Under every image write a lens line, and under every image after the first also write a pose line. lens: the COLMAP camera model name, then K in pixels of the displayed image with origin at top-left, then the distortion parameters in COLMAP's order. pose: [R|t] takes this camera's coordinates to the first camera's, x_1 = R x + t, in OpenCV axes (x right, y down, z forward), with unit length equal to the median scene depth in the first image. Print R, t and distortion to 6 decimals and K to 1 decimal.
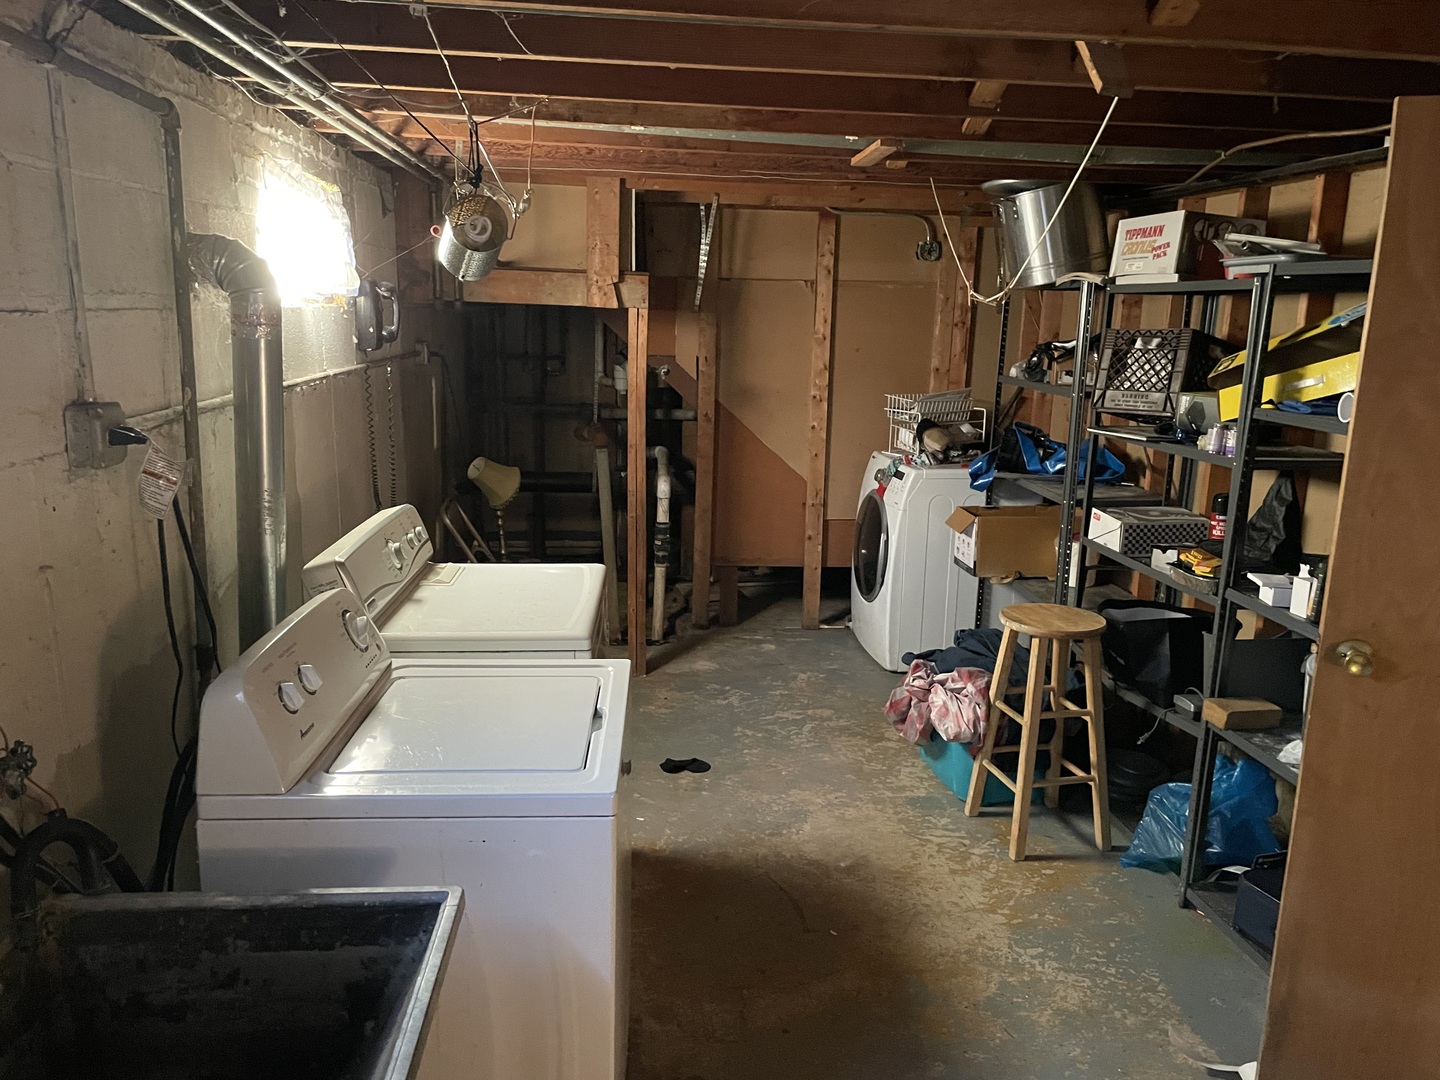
lens RADIAL K [[1073.9, 0, 723.1], [0, 1073.9, 540.8], [0, 0, 1]] dist [0.084381, -0.129252]
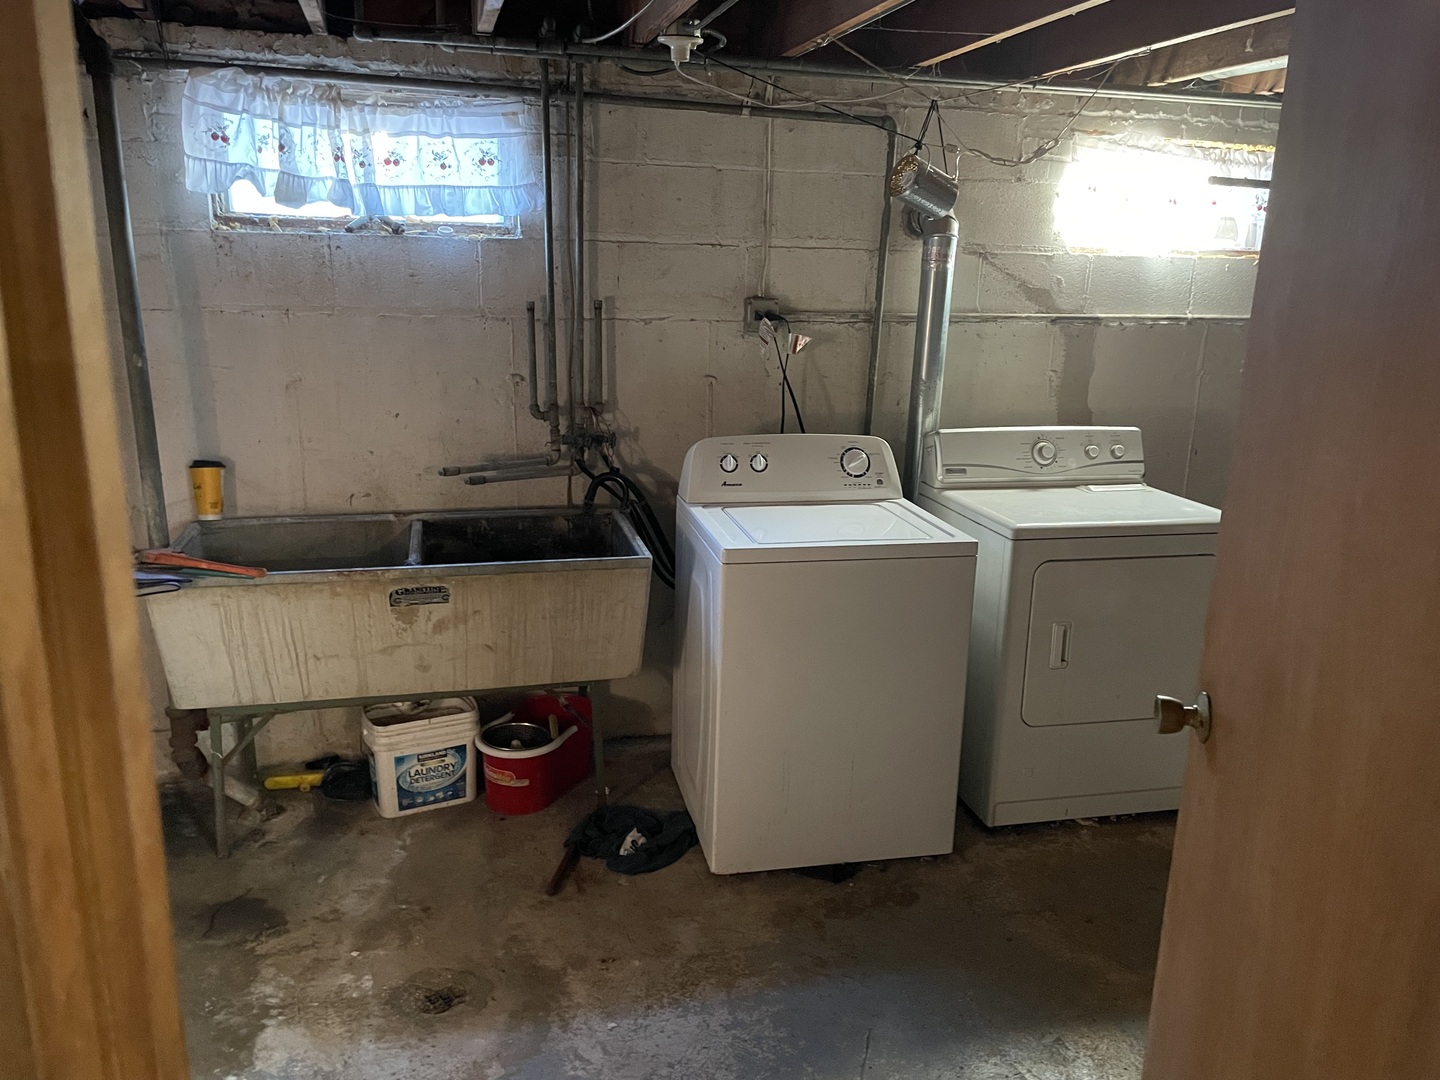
lens RADIAL K [[1073.9, 0, 723.1], [0, 1073.9, 540.8], [0, 0, 1]] dist [0.084381, -0.129252]
pose [[0.167809, 0.227362, -0.959243, 1.074455], [-0.229772, 0.955262, 0.186223, -0.047882], [0.958668, 0.189157, 0.212543, 0.523596]]
